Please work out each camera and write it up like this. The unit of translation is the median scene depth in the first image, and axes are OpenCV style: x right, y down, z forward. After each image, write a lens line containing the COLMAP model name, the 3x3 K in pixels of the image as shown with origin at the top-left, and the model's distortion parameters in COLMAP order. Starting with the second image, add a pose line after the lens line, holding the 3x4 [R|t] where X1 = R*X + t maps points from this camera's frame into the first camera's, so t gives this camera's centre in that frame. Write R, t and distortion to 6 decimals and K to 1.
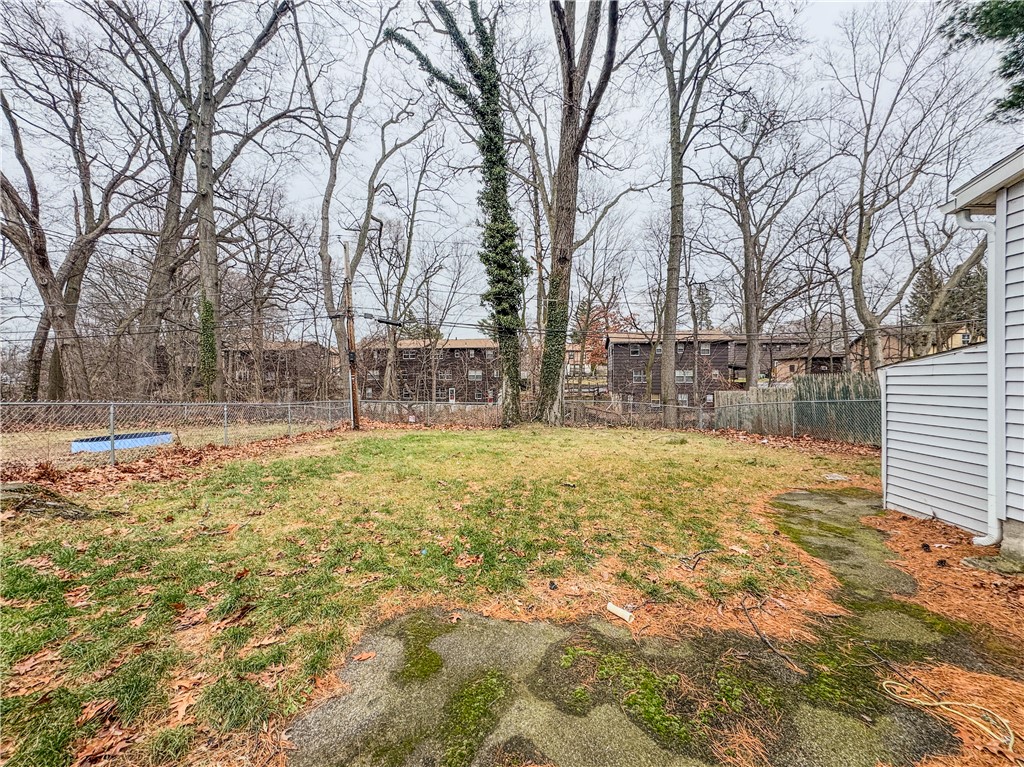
lens RADIAL K [[403.2, 0, 503.3], [0, 403.2, 380.5], [0, 0, 1]] dist [-0.003148, -0.000330]
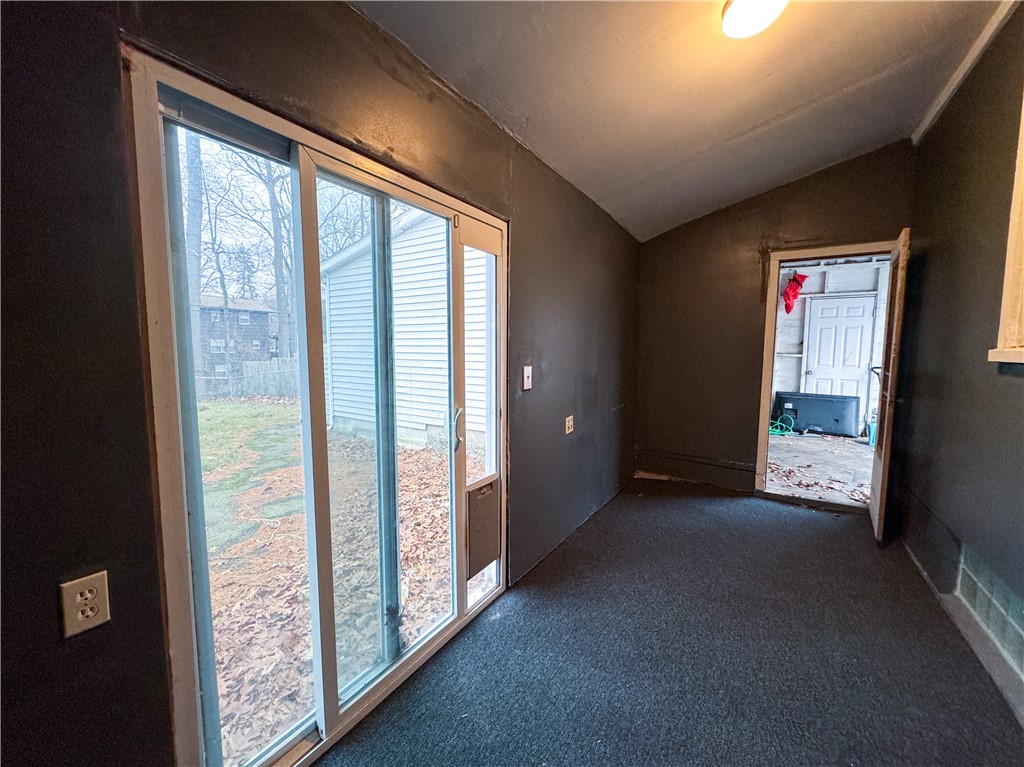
lens RADIAL K [[403.2, 0, 503.3], [0, 403.2, 380.5], [0, 0, 1]] dist [-0.003148, -0.000330]
pose [[0.521864, -0.061399, 0.850816, -0.027721], [-0.002519, 0.997291, 0.073514, -0.003949], [-0.853025, -0.040507, 0.520296, -0.139472]]
